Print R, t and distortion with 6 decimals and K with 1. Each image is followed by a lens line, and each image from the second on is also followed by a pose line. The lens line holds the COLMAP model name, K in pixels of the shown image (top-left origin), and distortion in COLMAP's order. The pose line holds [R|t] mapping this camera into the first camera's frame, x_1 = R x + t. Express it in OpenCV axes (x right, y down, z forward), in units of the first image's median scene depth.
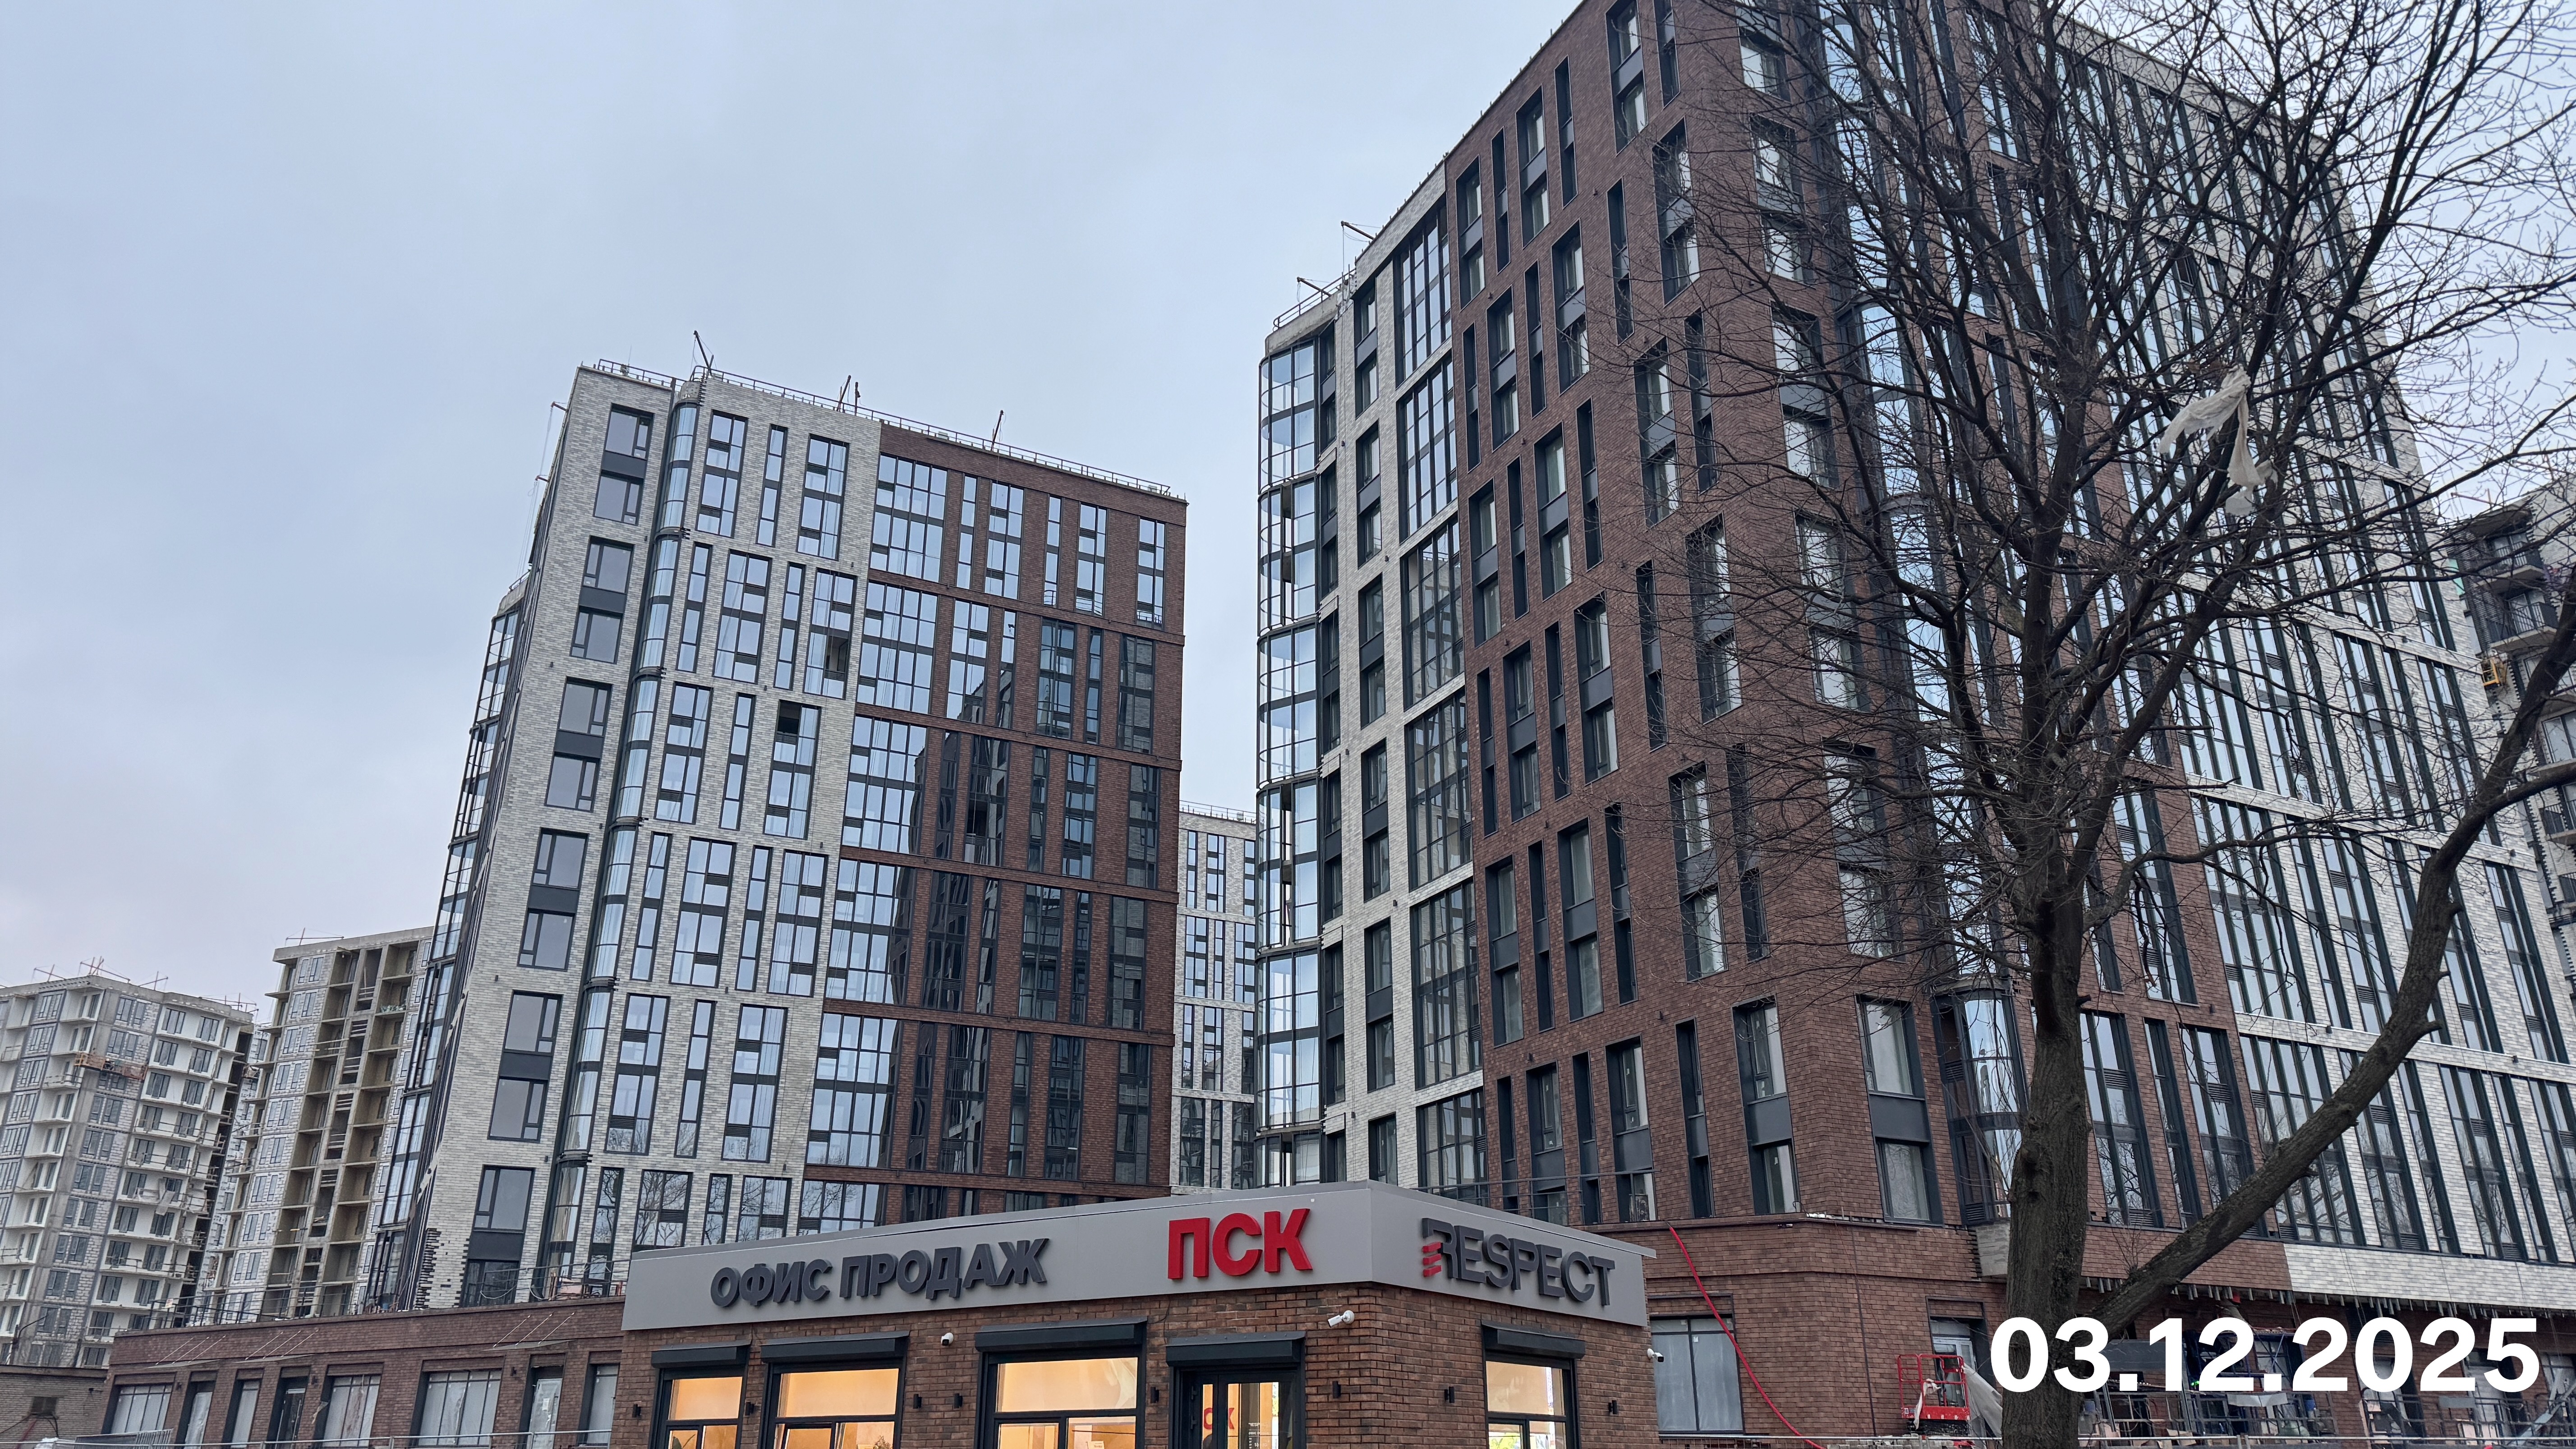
lens RADIAL K [[1761.4, 0, 1306.6], [0, 1761.4, 727.4], [0, 0, 1]] dist [0.117066, -0.132327]
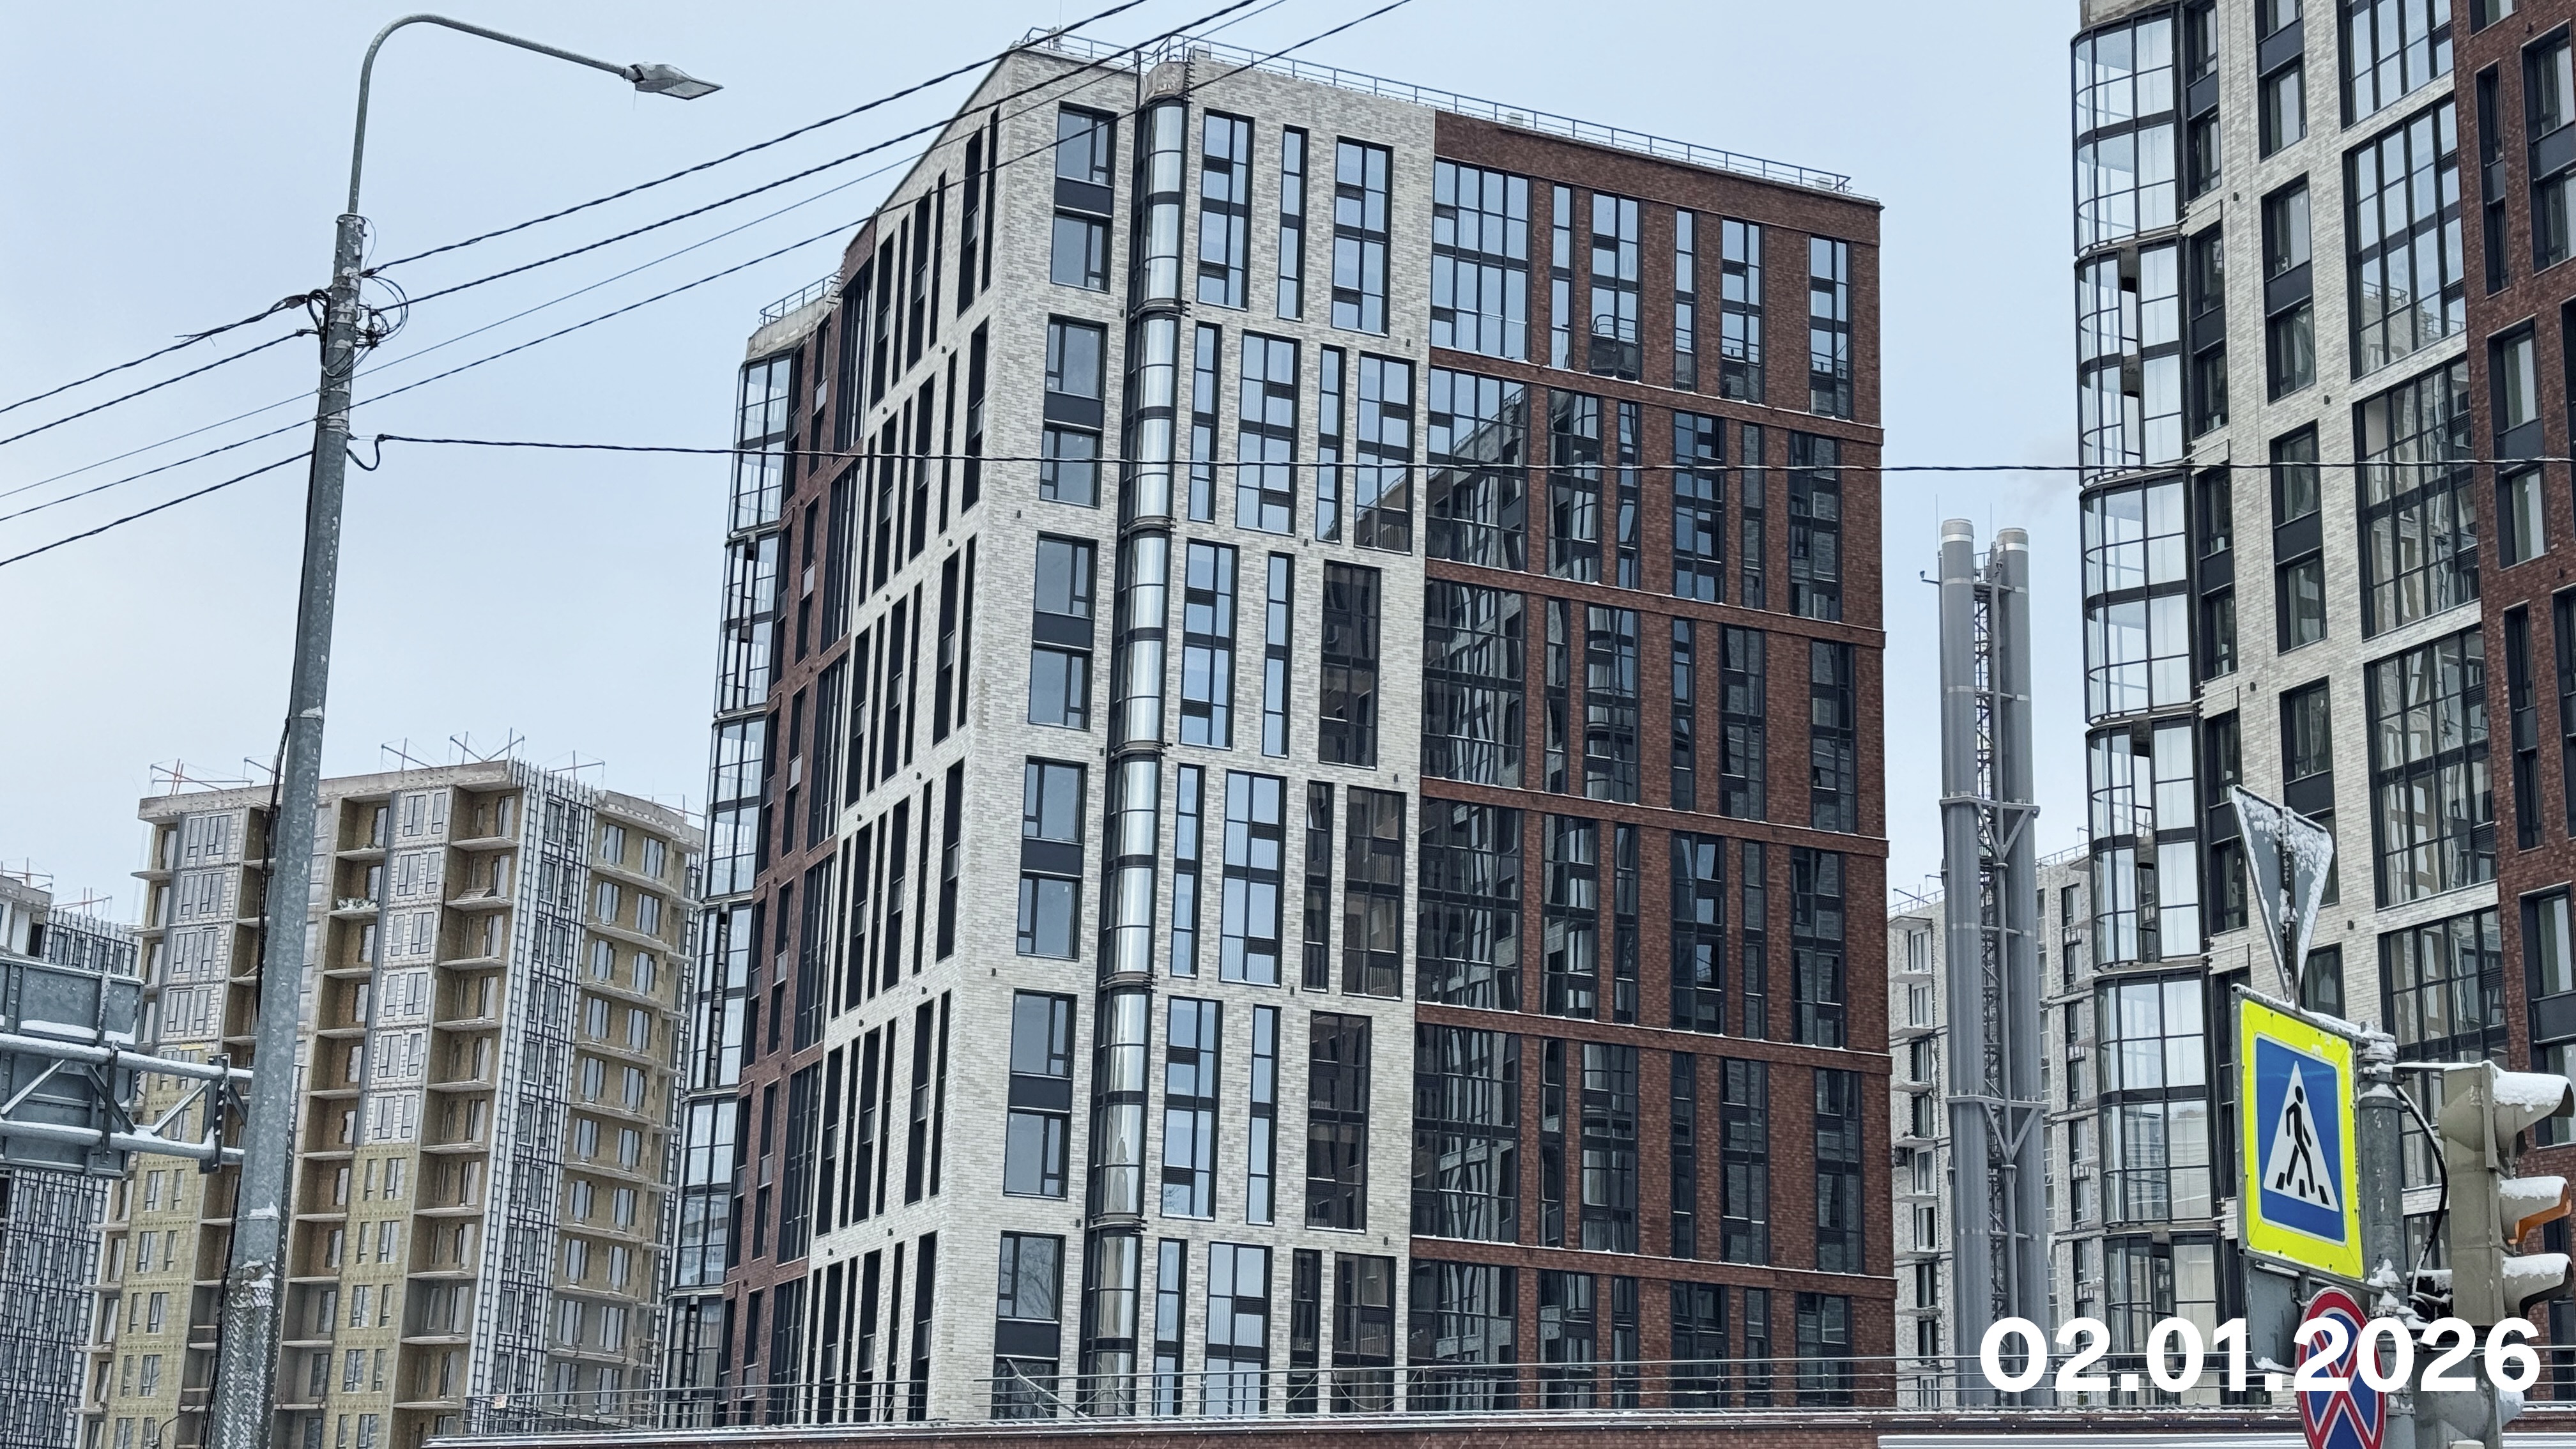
lens RADIAL K [[3538.4, 0, 1288.0], [0, 3538.4, 724.5], [0, 0, 1]] dist [0.213391, -0.437483]
pose [[0.995926, 0.012926, -0.089246, -0.193166], [-0.001500, 0.991912, 0.126920, -0.126371], [0.090165, -0.126269, 0.987890, -0.341447]]
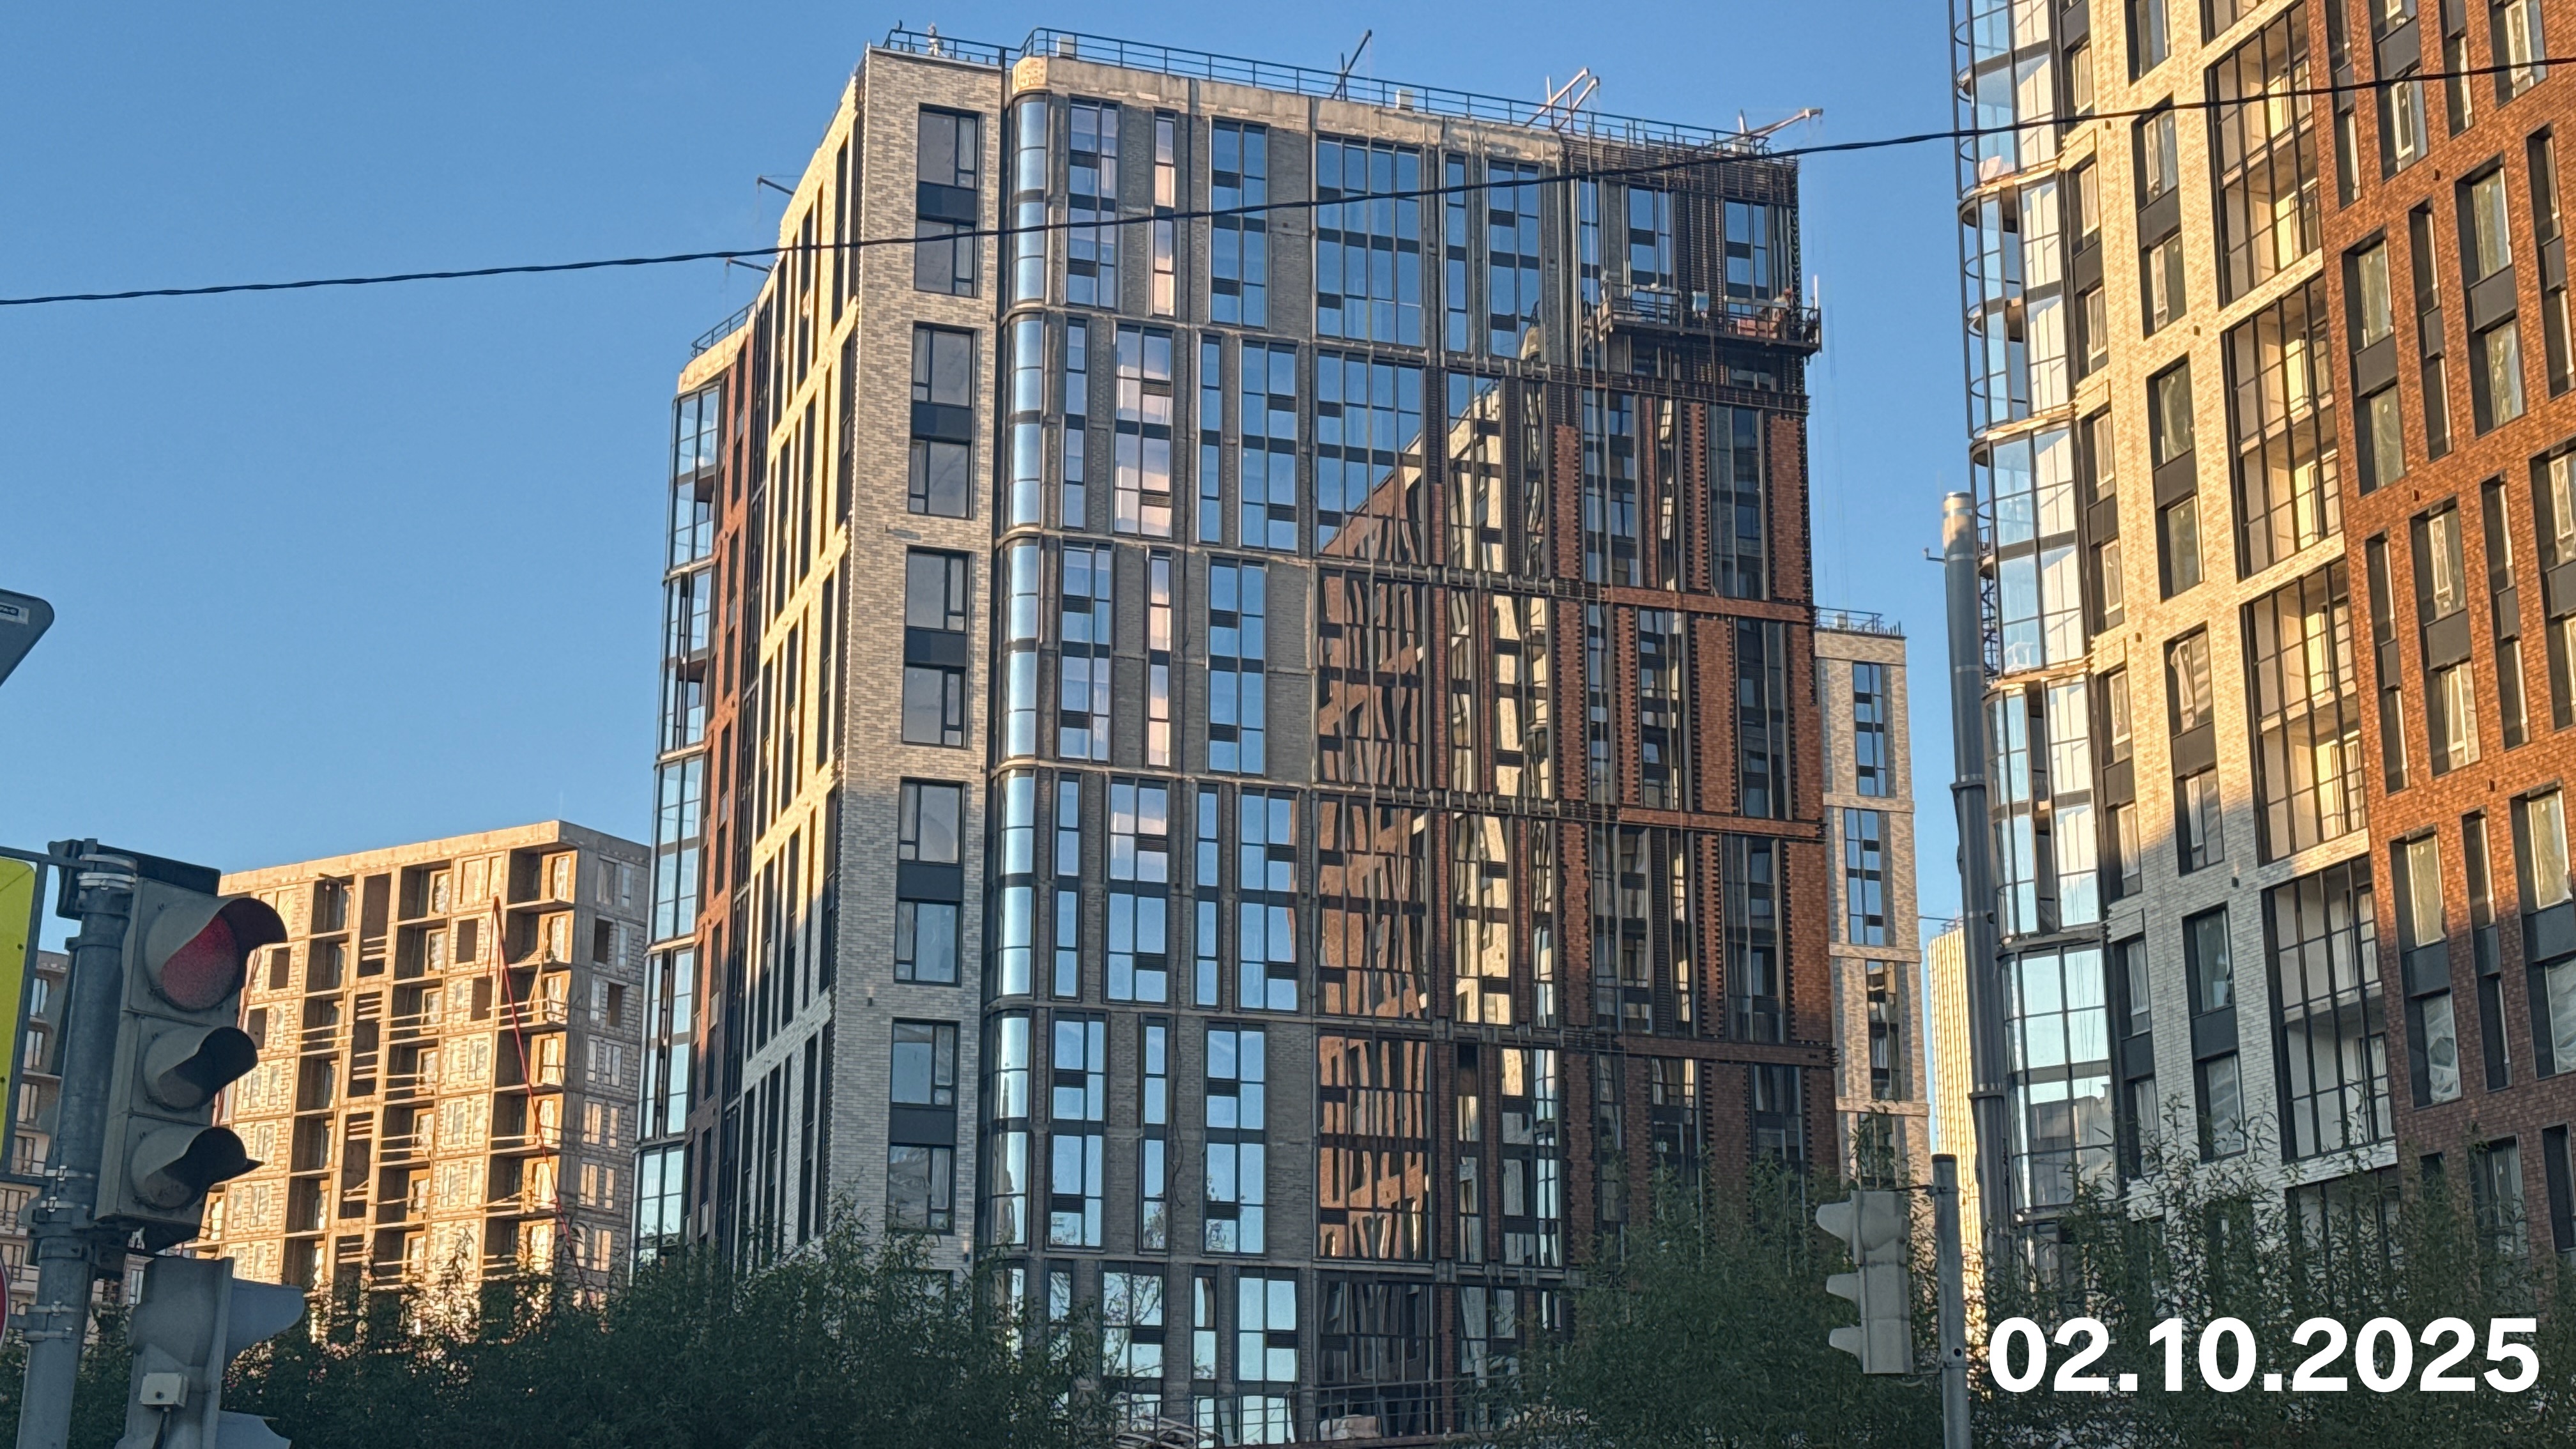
lens RADIAL K [[3538.4, 0, 1288.0], [0, 3538.4, 724.5], [0, 0, 1]] dist [0.213391, -0.437483]
pose [[0.987859, -0.037359, -0.150793, -0.075849], [0.054811, 0.992049, 0.113290, -0.103106], [0.145362, -0.120180, 0.982052, -0.281992]]
